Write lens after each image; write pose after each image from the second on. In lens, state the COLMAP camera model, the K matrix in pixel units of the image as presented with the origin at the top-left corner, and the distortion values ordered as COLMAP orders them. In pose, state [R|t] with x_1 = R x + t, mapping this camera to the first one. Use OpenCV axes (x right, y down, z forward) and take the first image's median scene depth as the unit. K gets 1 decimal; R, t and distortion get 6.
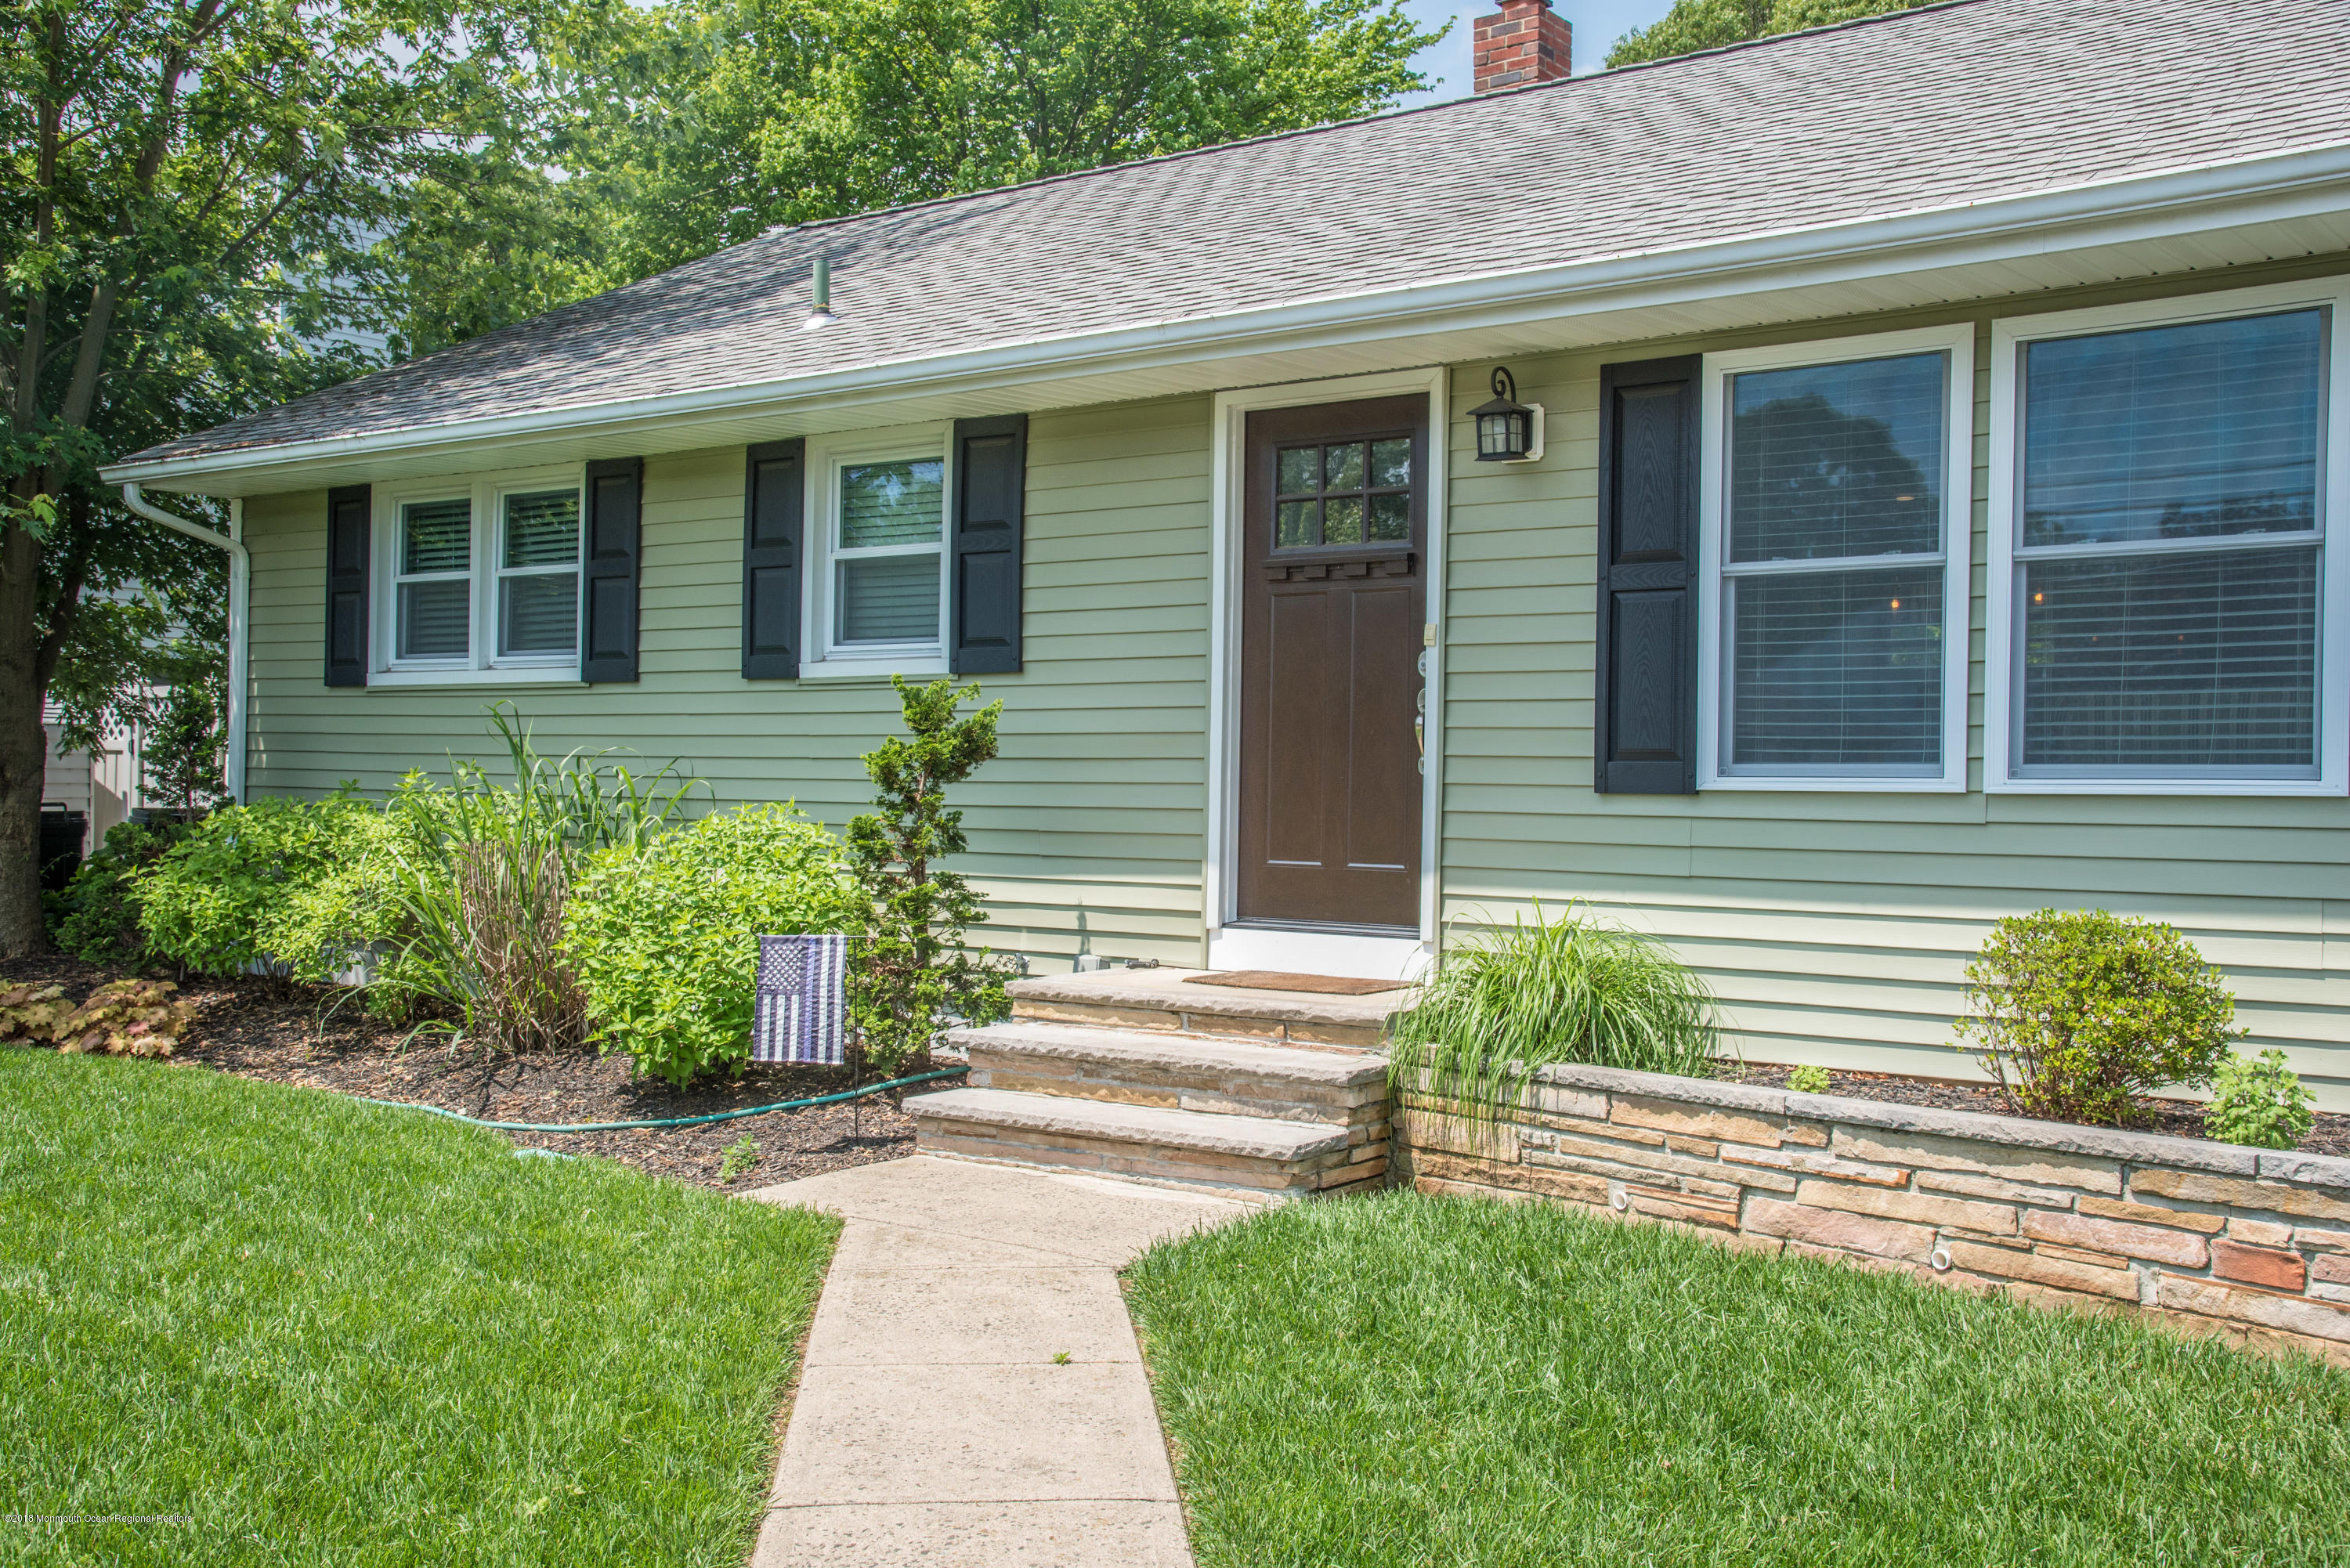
lens RADIAL K [[2270.5, 0, 1164.5], [0, 2270.5, 762.5], [0, 0, 1]] dist [0.042646, 0.000000]
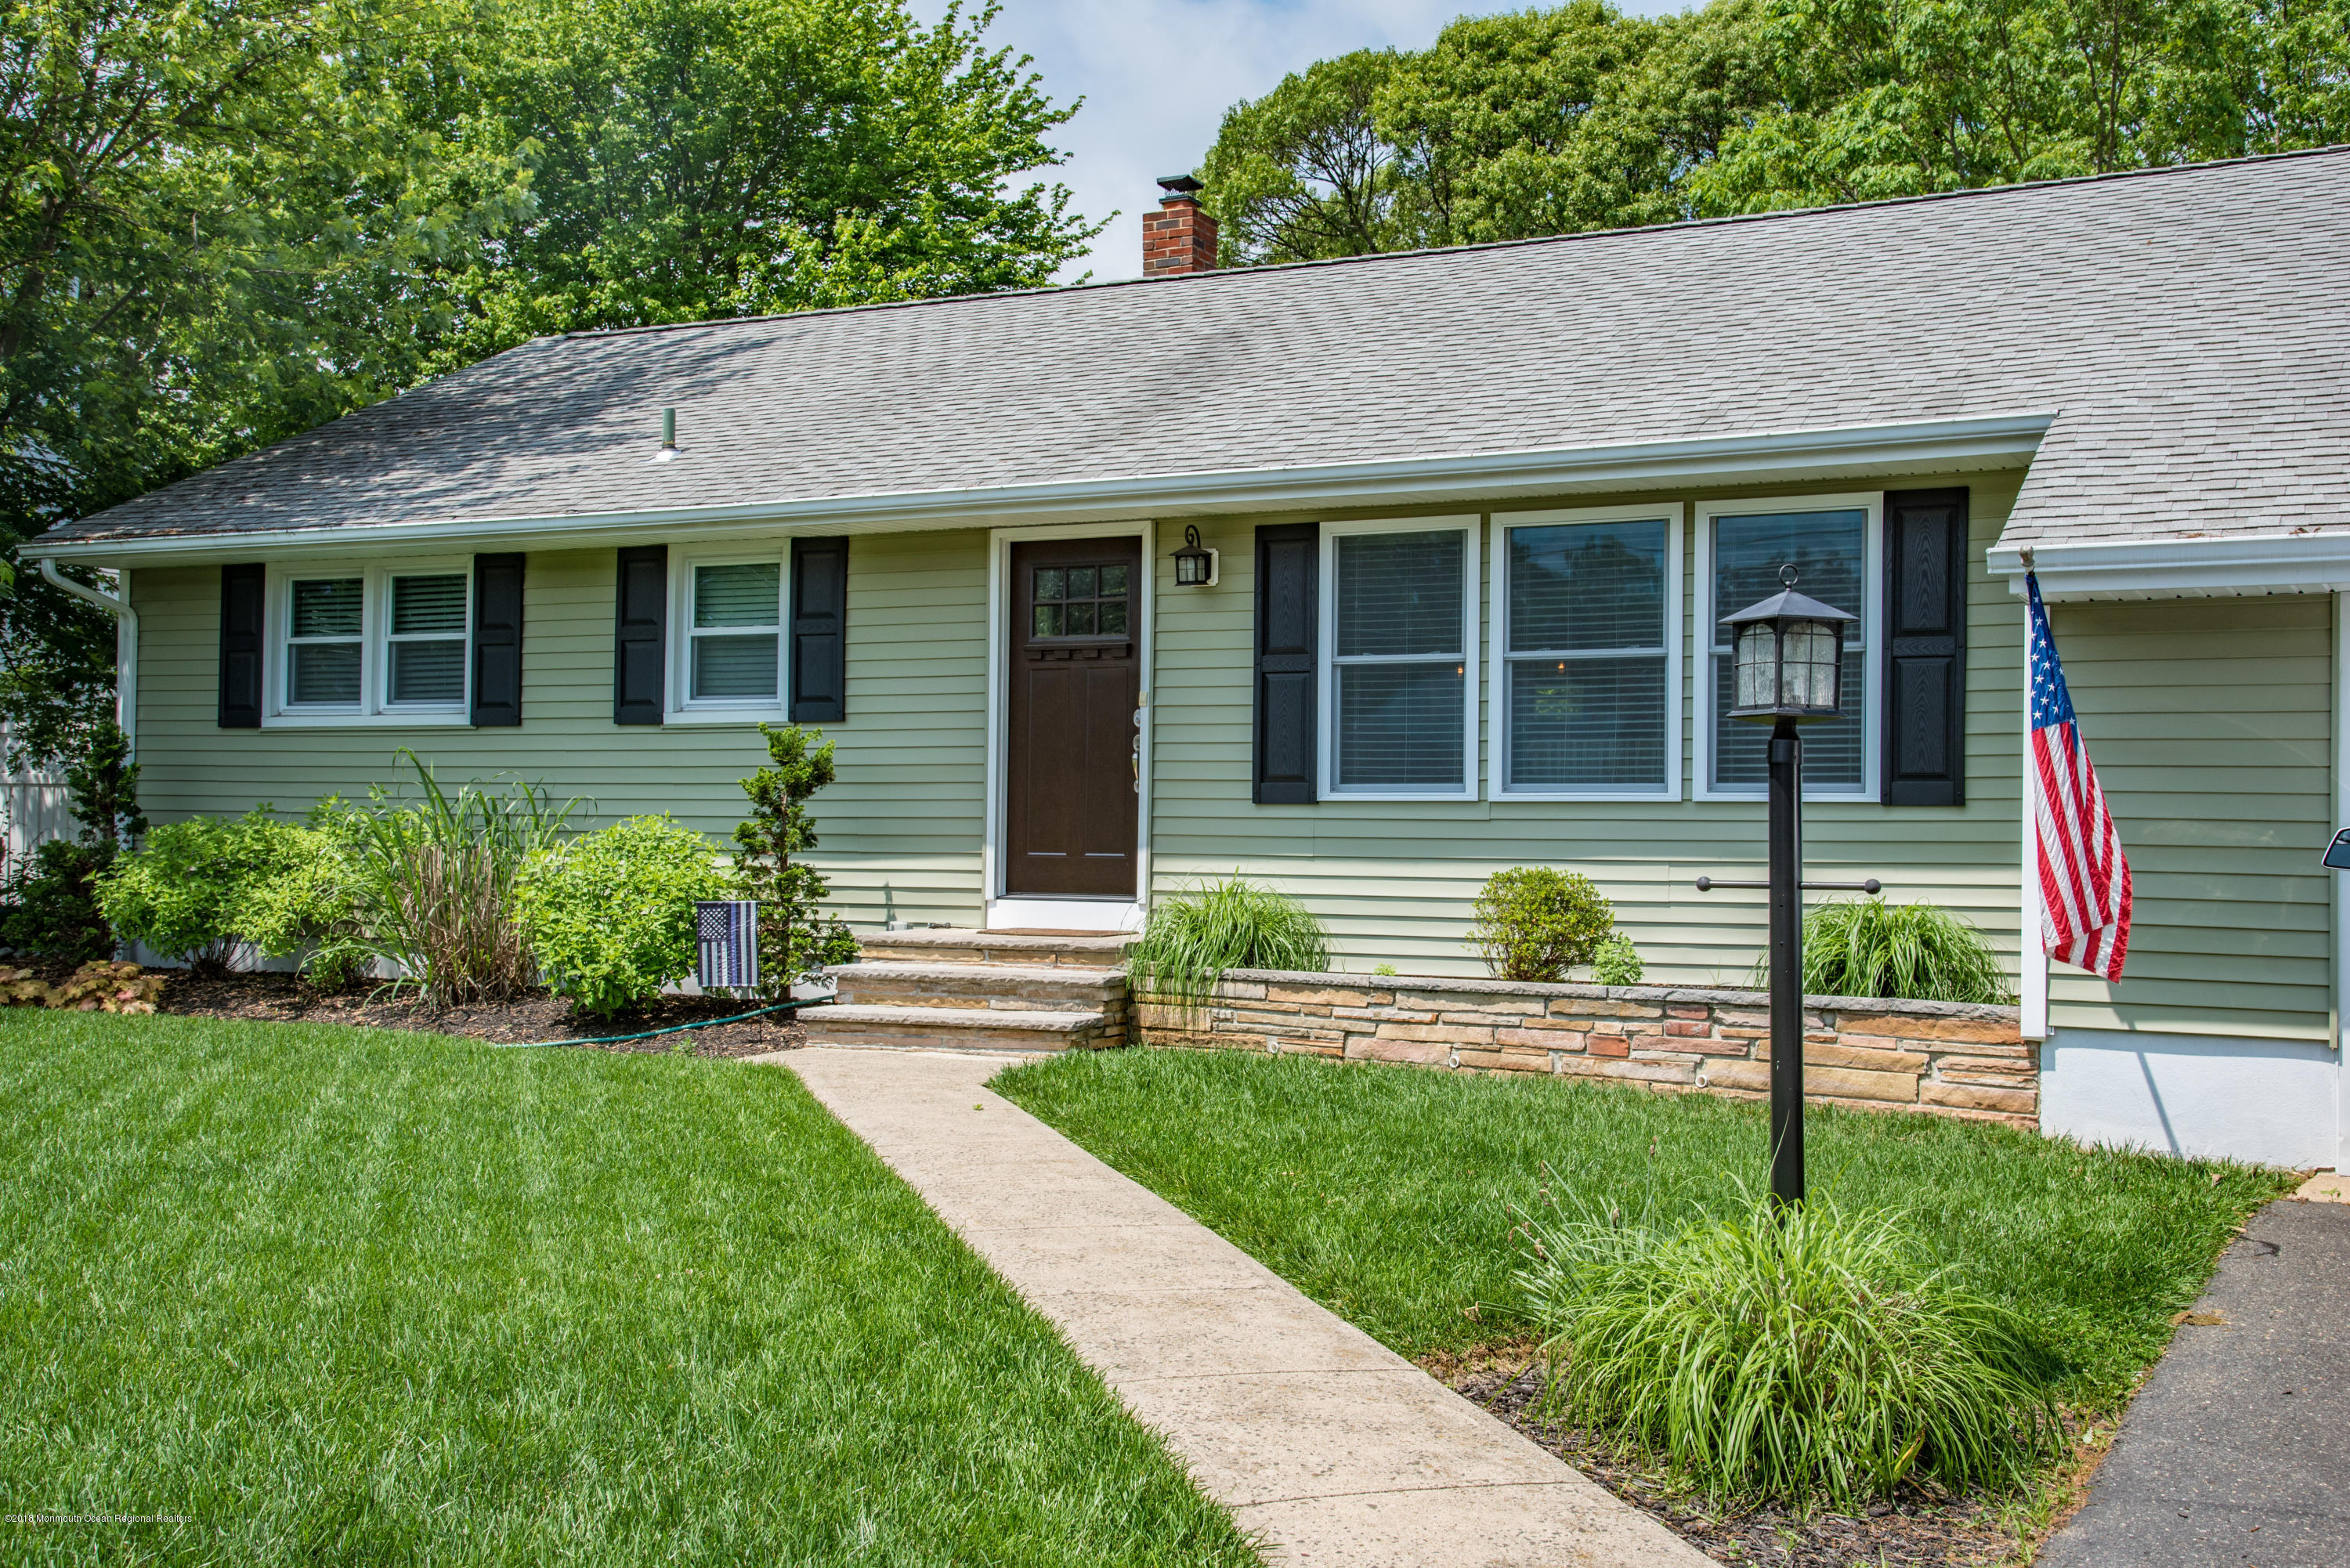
lens RADIAL K [[2457.1, 0, 1170.9], [0, 2457.1, 767.5], [0, 0, 1]] dist [0.050365, 0.000000]
pose [[0.984490, 0.000917, 0.175440, -0.140756], [0.001570, 0.999900, -0.014035, 0.011165], [-0.175435, 0.014093, 0.984390, -0.562759]]
